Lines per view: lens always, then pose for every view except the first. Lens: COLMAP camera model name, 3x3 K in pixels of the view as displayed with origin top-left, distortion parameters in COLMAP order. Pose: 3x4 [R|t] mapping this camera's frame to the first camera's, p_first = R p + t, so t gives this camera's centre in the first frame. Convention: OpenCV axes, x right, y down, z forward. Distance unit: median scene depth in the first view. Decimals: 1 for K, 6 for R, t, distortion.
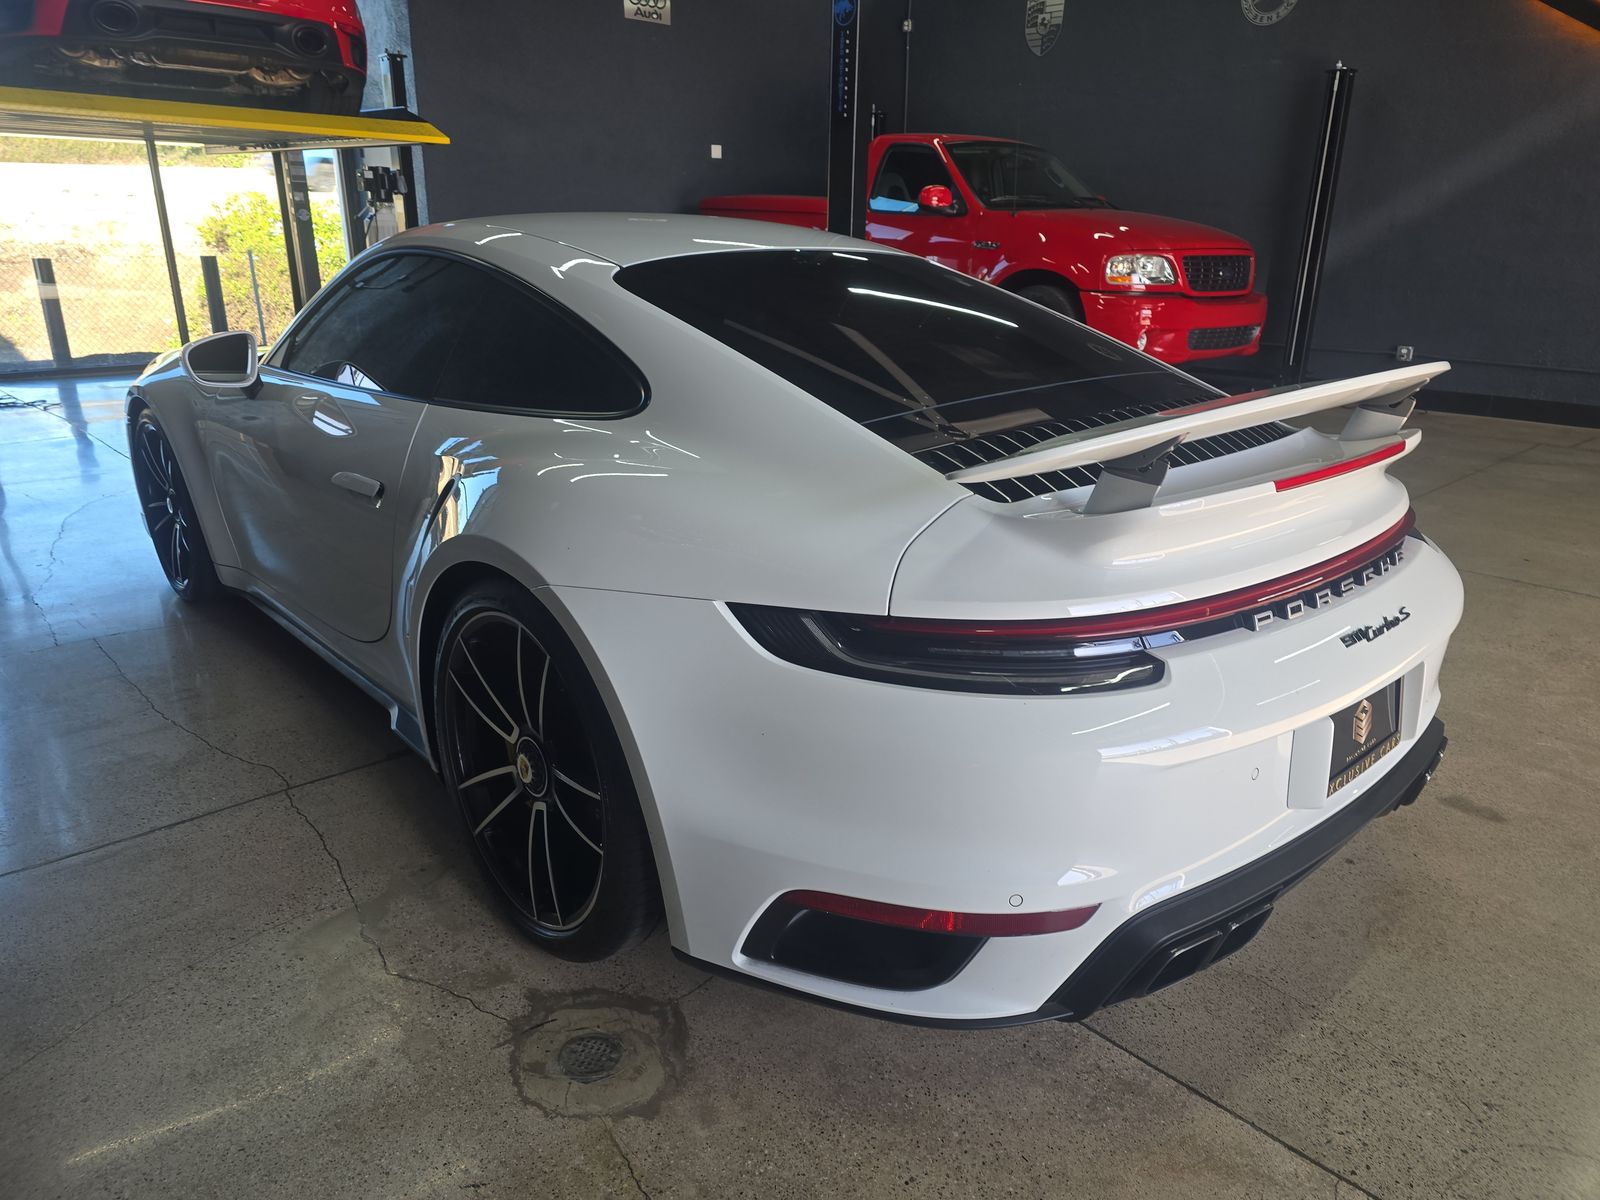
lens RADIAL K [[1067.8, 0, 794.4], [0, 1067.8, 601.8], [0, 0, 1]] dist [0.033756, -0.021169]
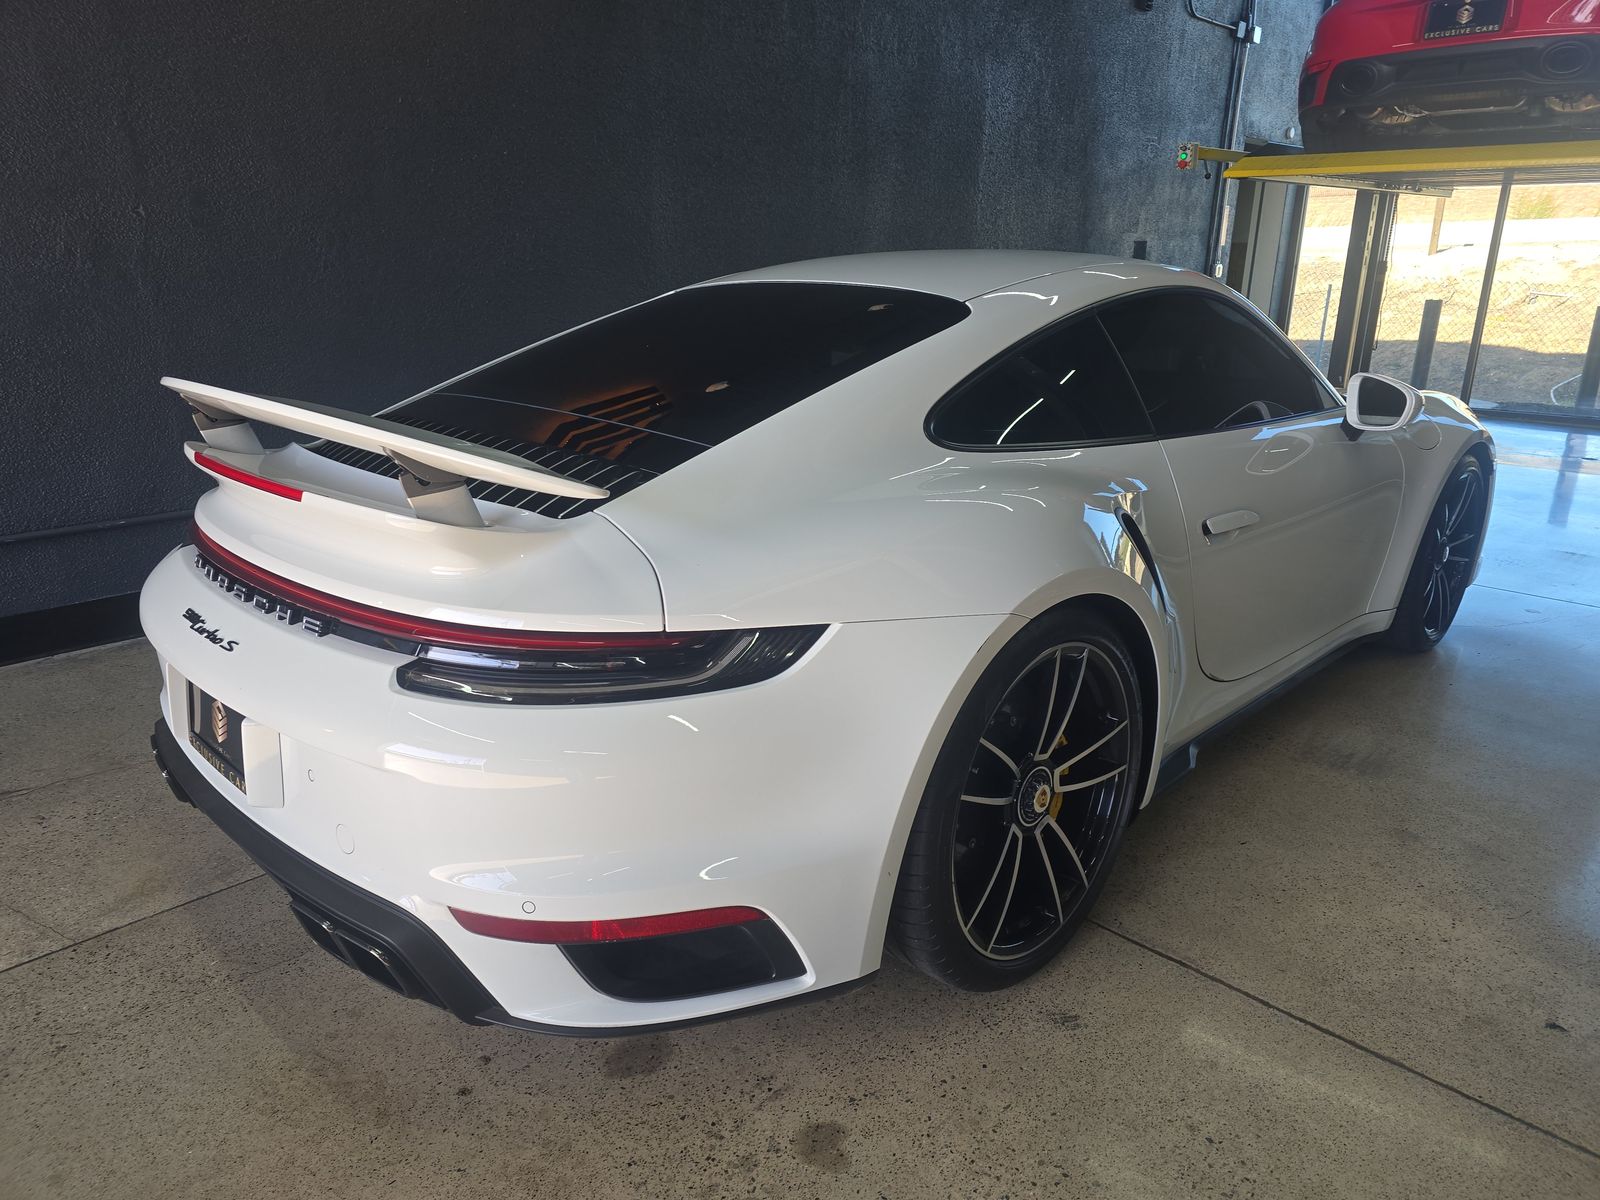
lens RADIAL K [[1067.8, 0, 794.4], [0, 1067.8, 601.8], [0, 0, 1]] dist [0.033756, -0.021169]
pose [[0.060260, 0.293554, -0.954041, 1.502043], [-0.334712, 0.906385, 0.257749, -0.442672], [0.940392, 0.303797, 0.152875, 1.310915]]
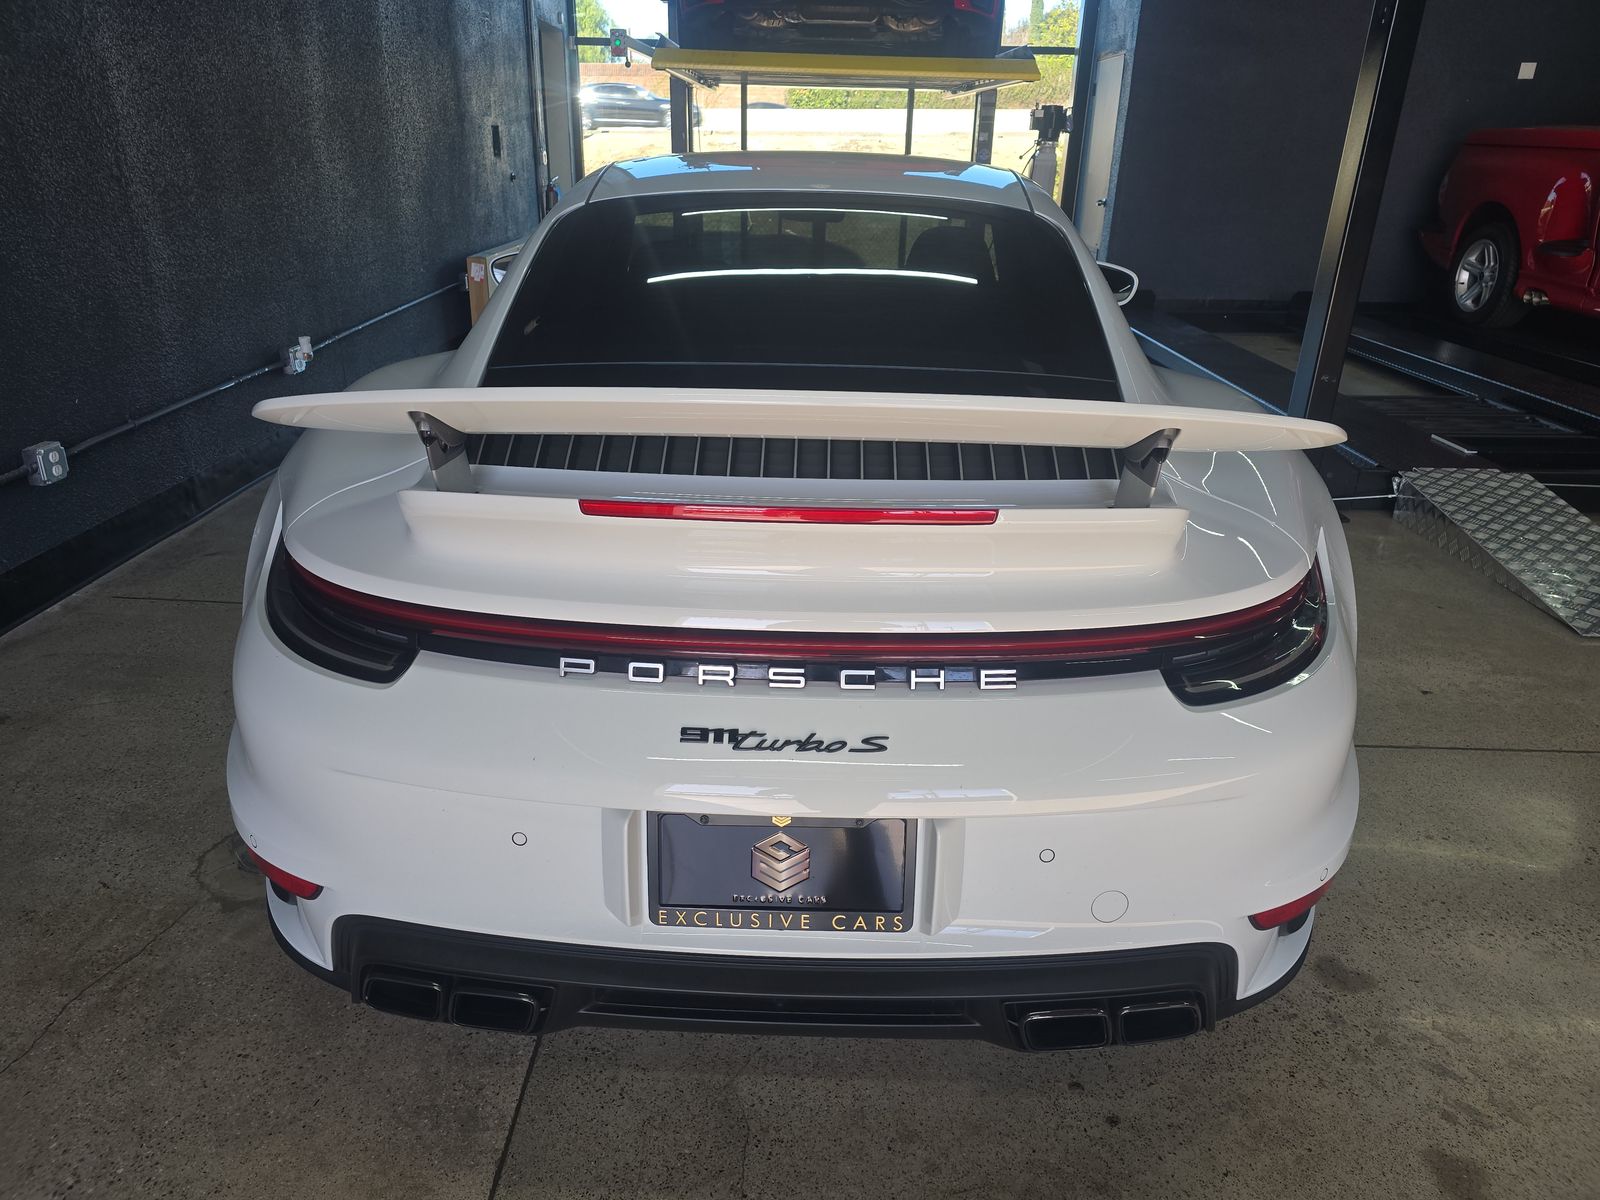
lens RADIAL K [[1067.8, 0, 794.4], [0, 1067.8, 601.8], [0, 0, 1]] dist [0.033756, -0.021169]
pose [[0.728060, 0.268585, -0.630707, 0.933961], [-0.237245, 0.961916, 0.135763, -0.158139], [0.643151, 0.050788, 0.764053, 0.434318]]
